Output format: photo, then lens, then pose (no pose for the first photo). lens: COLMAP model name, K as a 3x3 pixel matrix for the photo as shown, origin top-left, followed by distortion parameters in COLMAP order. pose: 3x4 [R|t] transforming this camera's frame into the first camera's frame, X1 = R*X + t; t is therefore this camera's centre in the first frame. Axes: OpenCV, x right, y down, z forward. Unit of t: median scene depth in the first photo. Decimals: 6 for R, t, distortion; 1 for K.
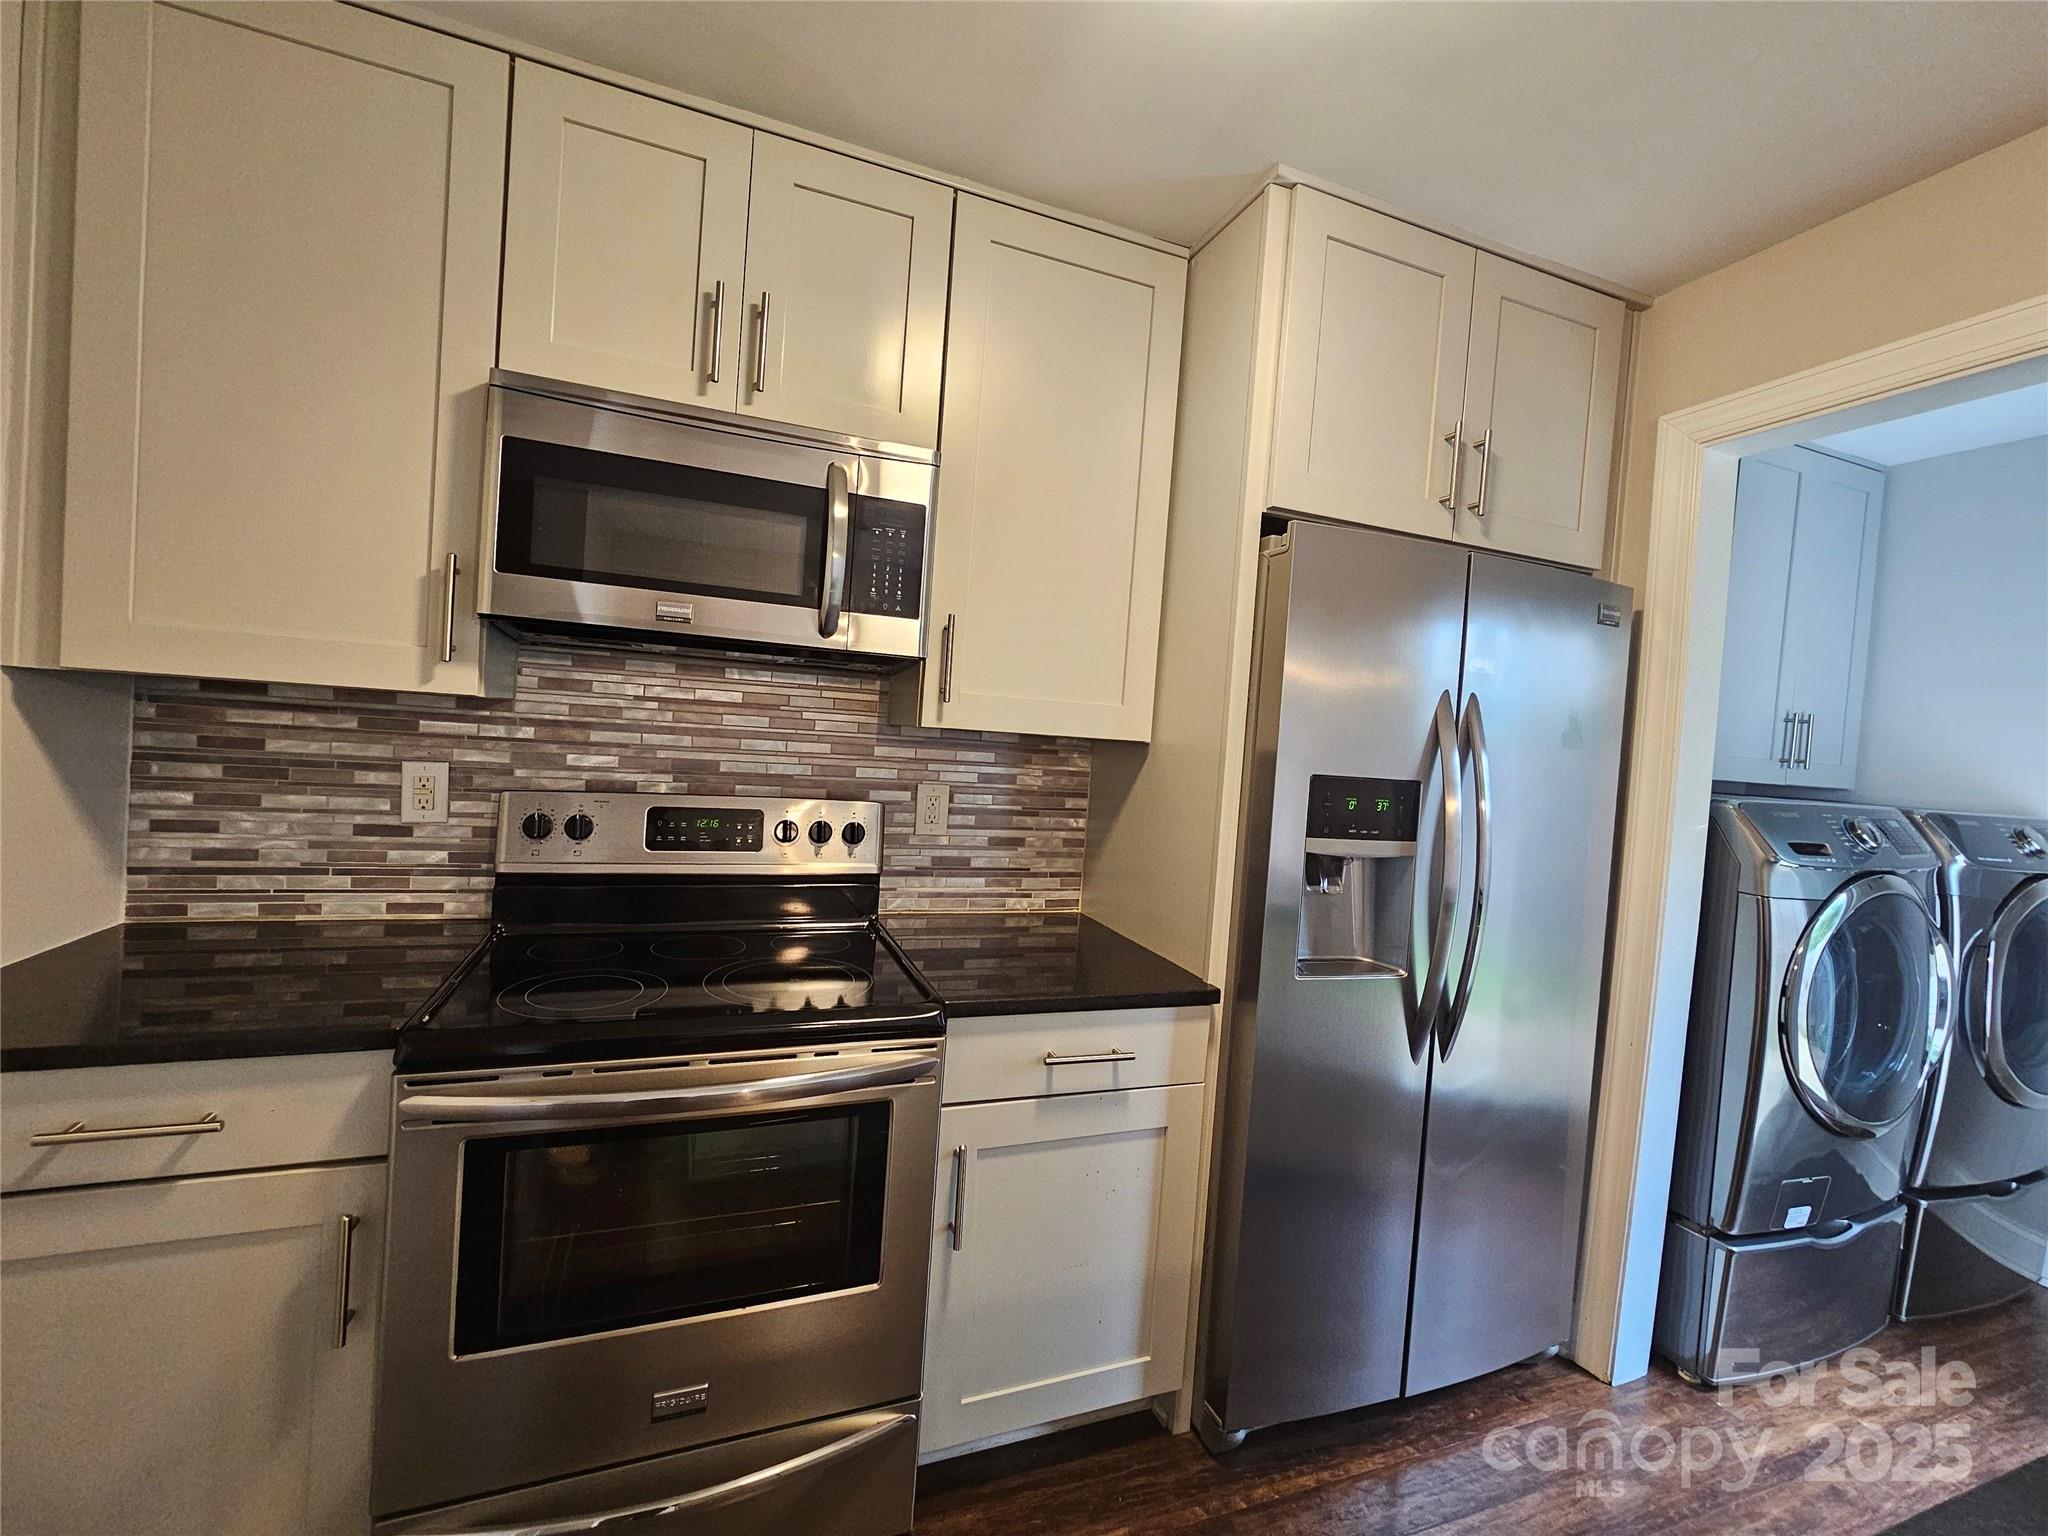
lens RADIAL K [[843.8, 0, 1017.3], [0, 843.8, 755.5], [0, 0, 1]] dist [0.000305, -0.000071]
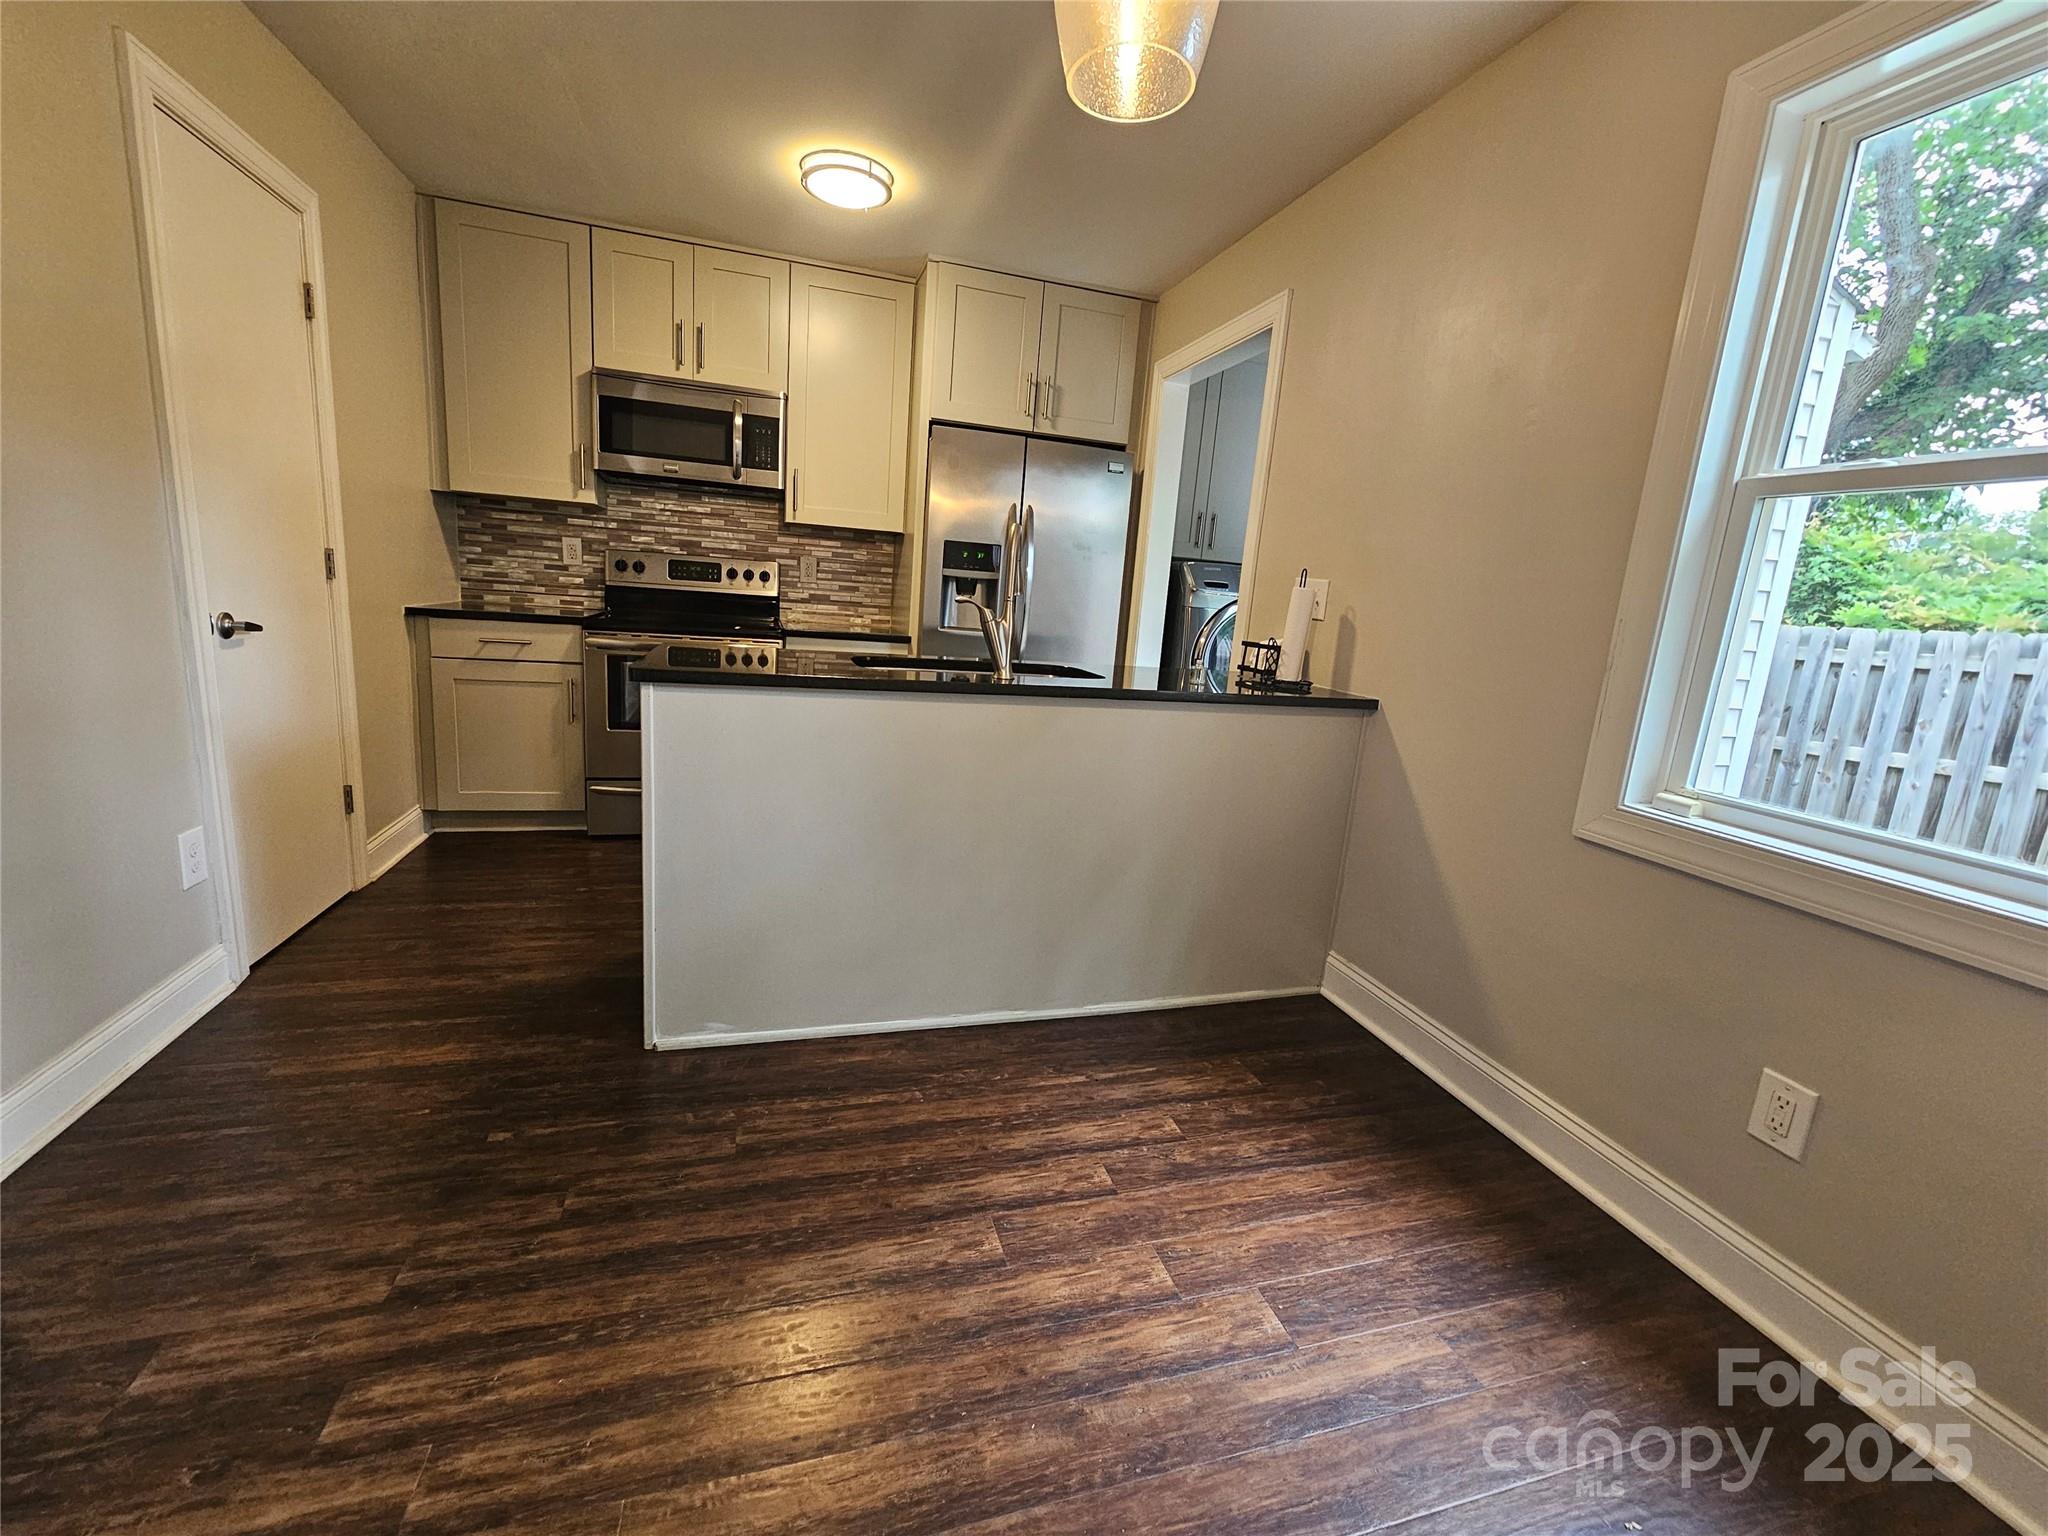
lens RADIAL K [[843.8, 0, 1017.3], [0, 843.8, 755.5], [0, 0, 1]] dist [0.000305, -0.000071]
pose [[0.997844, 0.017599, -0.063223, 0.630358], [-0.007410, 0.987423, 0.157924, 0.212771], [0.065207, -0.157115, 0.985425, -1.213755]]
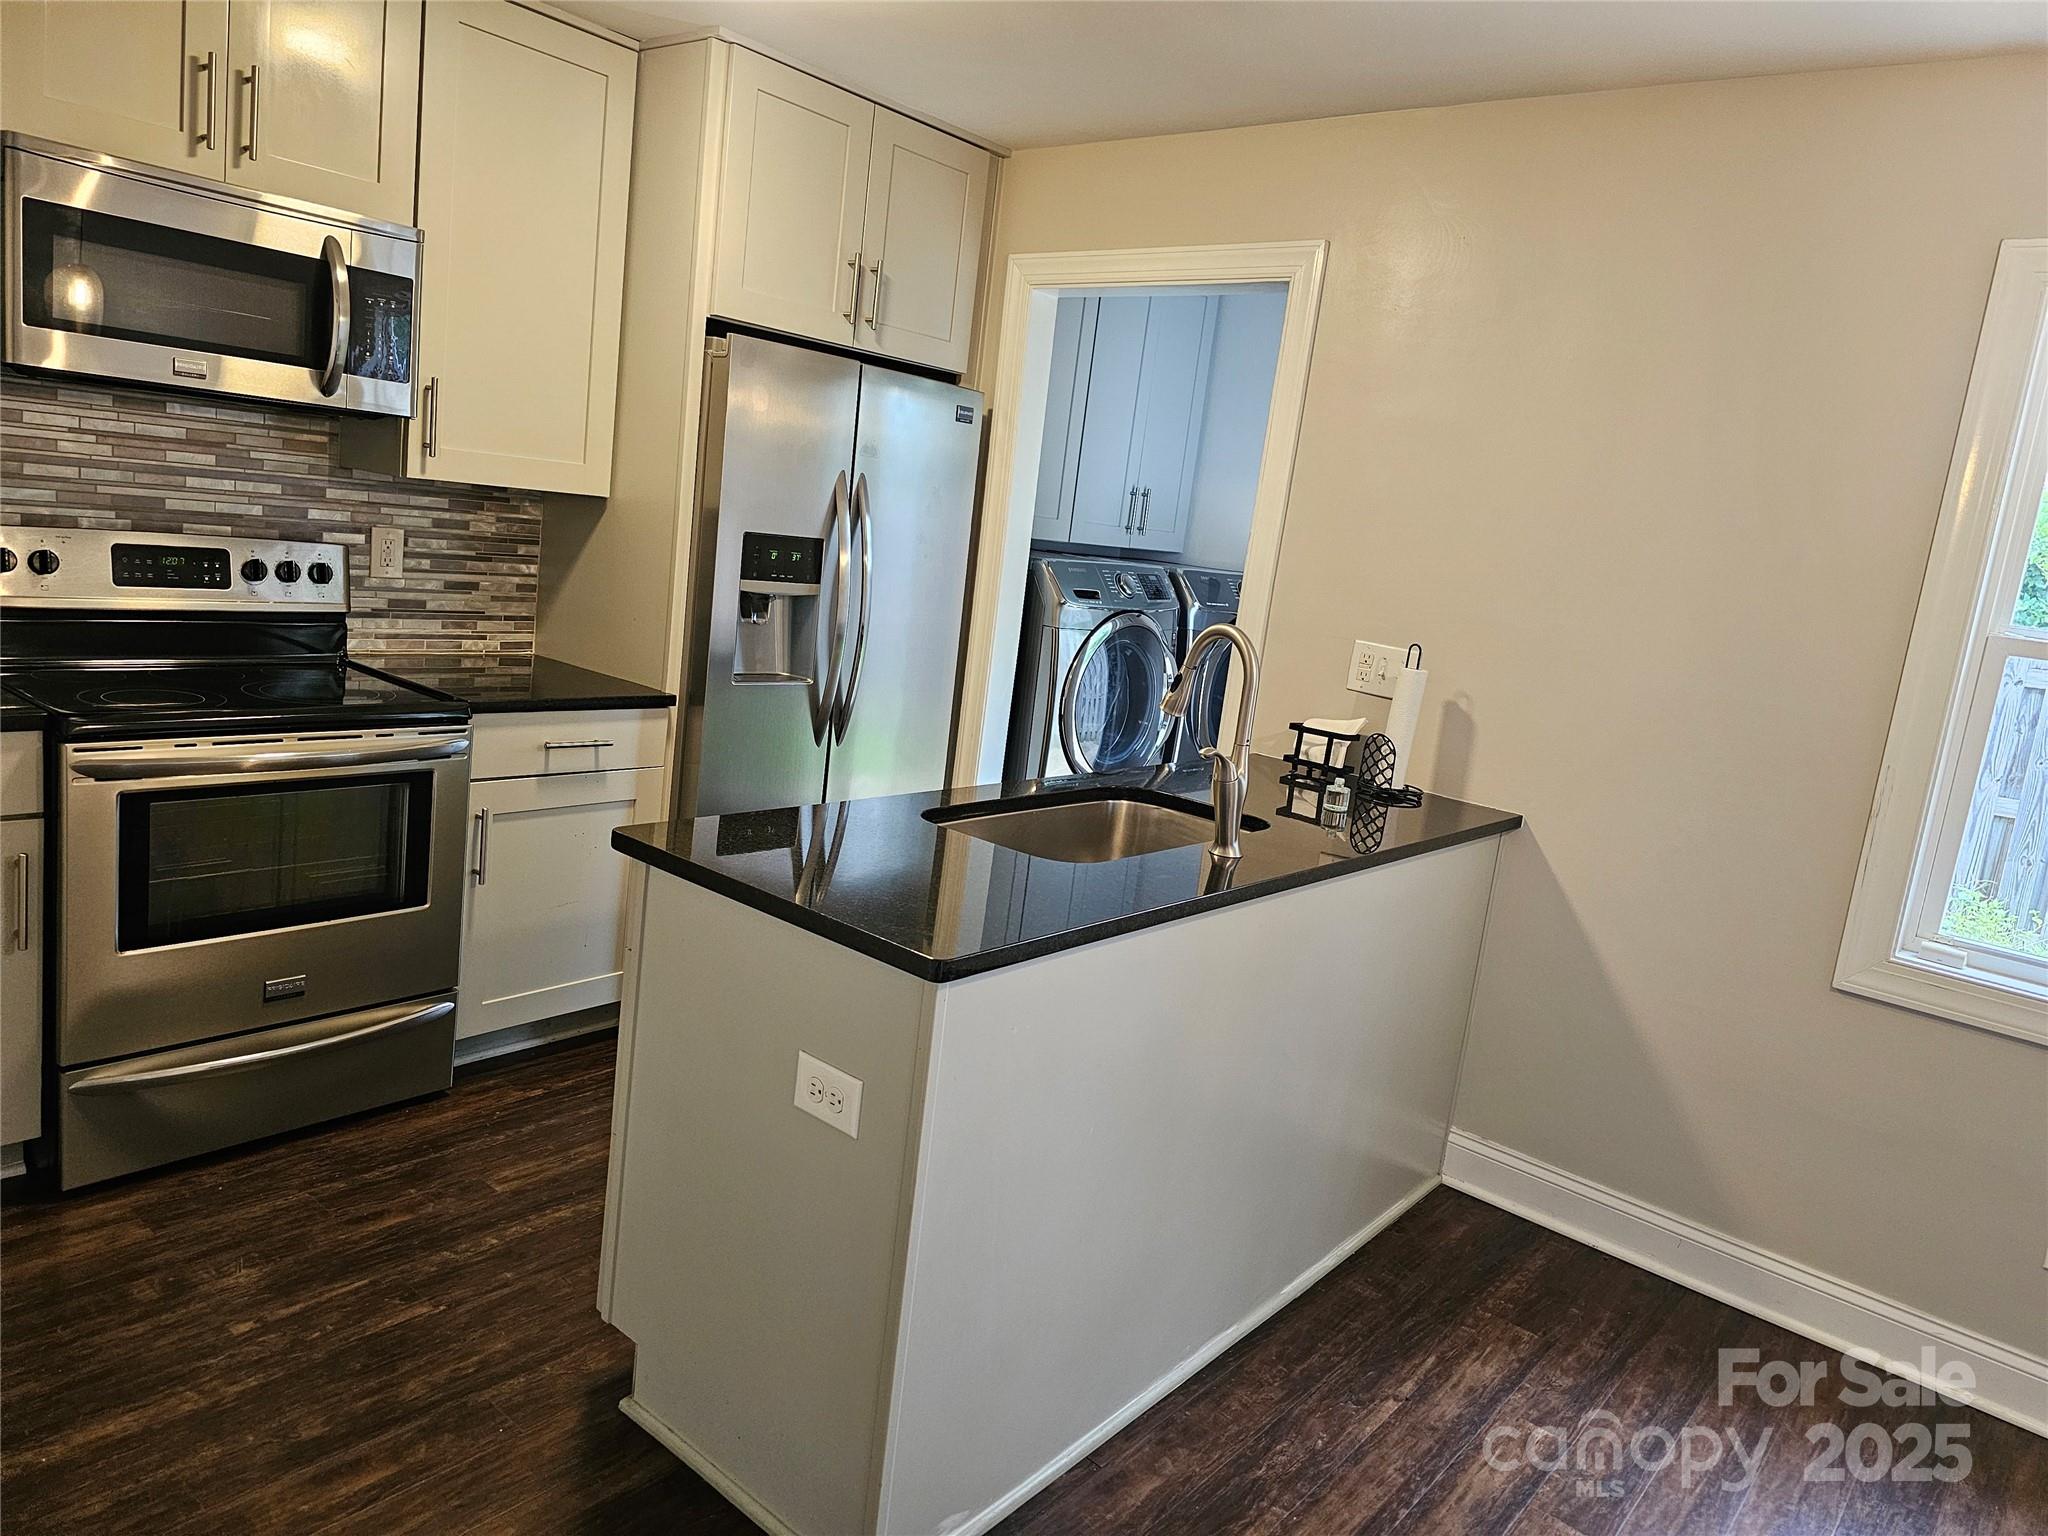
lens RADIAL K [[1377.2, 0, 1027.1], [0, 1377.2, 745.3], [0, 0, 1]] dist [0.070115, -0.081579]
pose [[0.866063, -0.050262, 0.497402, -0.331317], [-0.044331, 0.983293, 0.176548, -0.046349], [-0.497966, -0.174952, 0.849366, -1.022748]]
